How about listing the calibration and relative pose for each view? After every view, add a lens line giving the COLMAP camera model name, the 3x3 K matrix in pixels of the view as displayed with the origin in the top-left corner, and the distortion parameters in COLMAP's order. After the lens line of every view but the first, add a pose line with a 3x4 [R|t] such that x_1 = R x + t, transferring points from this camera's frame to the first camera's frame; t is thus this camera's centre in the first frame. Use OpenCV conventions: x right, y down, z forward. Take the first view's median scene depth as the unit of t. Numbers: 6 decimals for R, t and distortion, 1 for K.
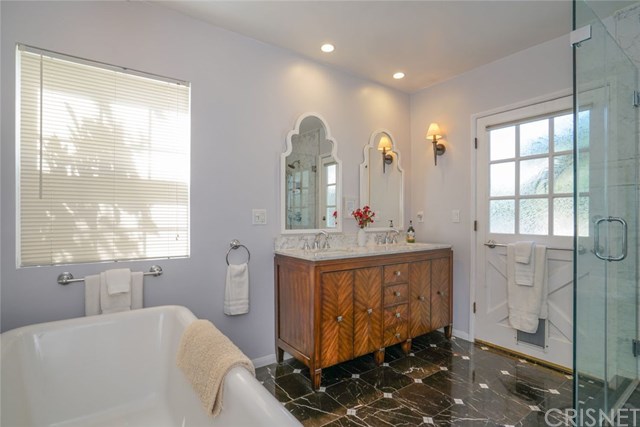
lens RADIAL K [[323.9, 0, 322.8], [0, 323.9, 216.8], [0, 0, 1]] dist [-0.037834, 0.012600]
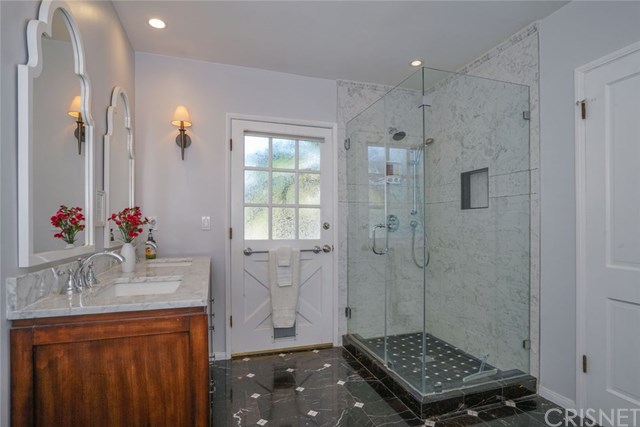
lens RADIAL K [[323.9, 0, 327.4], [0, 323.9, 225.5], [0, 0, 1]] dist [-0.037834, 0.012600]
pose [[0.285645, -0.004262, 0.958326, -0.374292], [-0.002084, 0.999985, 0.005069, 0.000003], [-0.958333, -0.003445, 0.285632, 0.513383]]
